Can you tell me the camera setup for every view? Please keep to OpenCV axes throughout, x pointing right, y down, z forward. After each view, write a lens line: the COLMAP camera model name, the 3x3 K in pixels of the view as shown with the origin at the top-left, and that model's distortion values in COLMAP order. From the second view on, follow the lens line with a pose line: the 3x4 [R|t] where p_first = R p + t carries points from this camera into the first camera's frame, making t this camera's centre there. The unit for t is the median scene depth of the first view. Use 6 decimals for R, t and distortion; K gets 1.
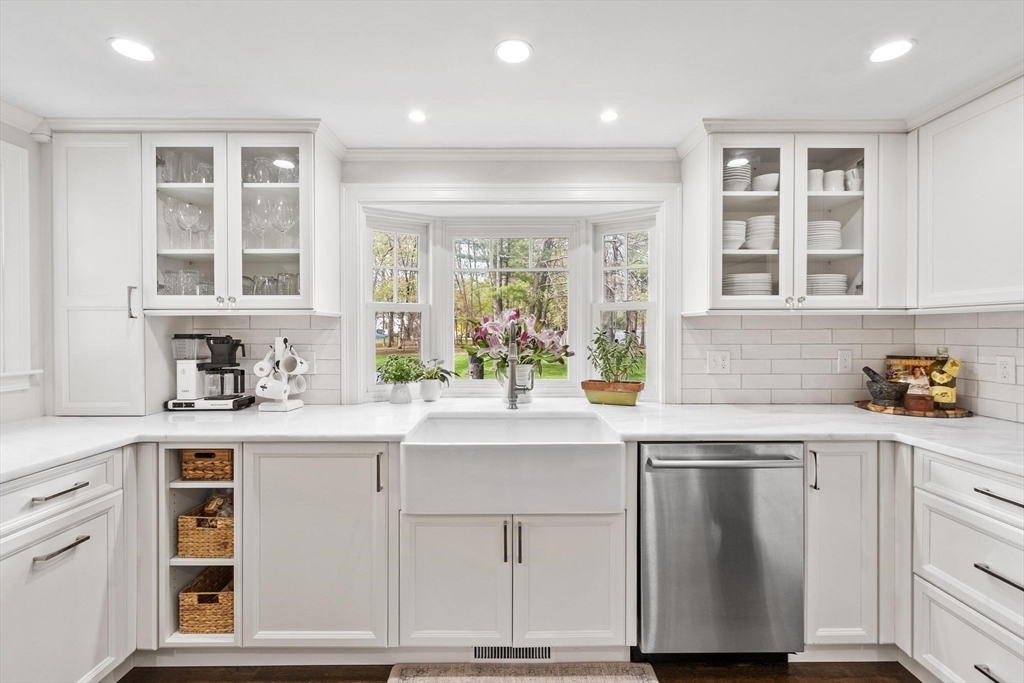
lens RADIAL K [[449.7, 0, 513.3], [0, 449.7, 333.1], [0, 0, 1]] dist [0.000388, -0.000999]
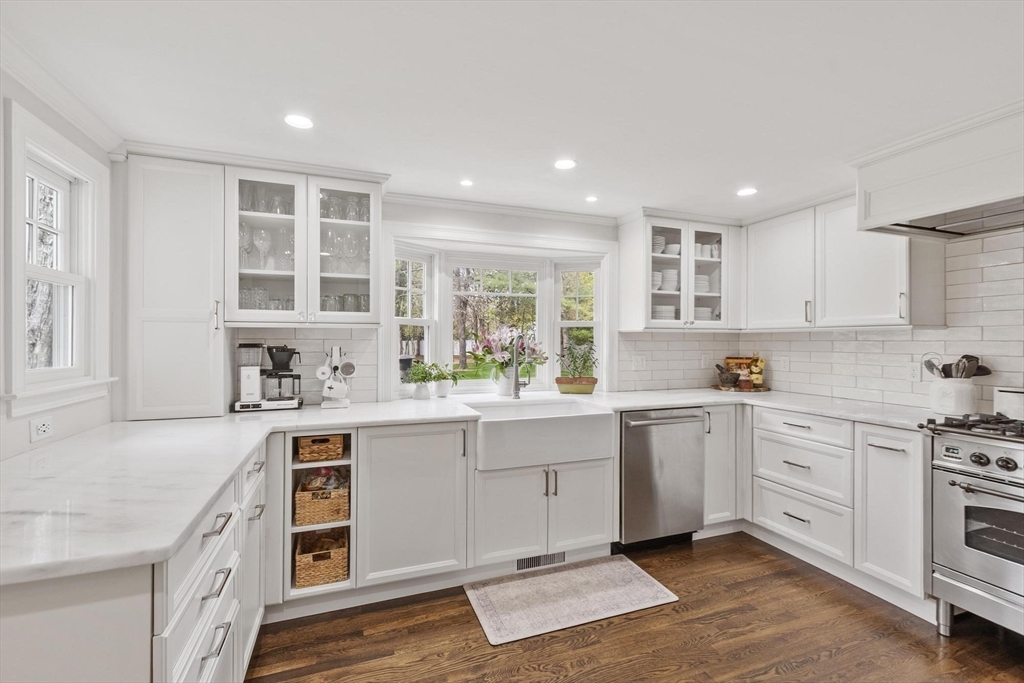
lens RADIAL K [[449.7, 0, 512.3], [0, 449.7, 340.0], [0, 0, 1]] dist [0.000388, -0.000999]
pose [[0.937923, 0.003926, 0.346822, -0.536323], [-0.001643, 0.999975, -0.006877, 0.000283], [-0.346840, 0.005880, 0.937906, -0.304691]]
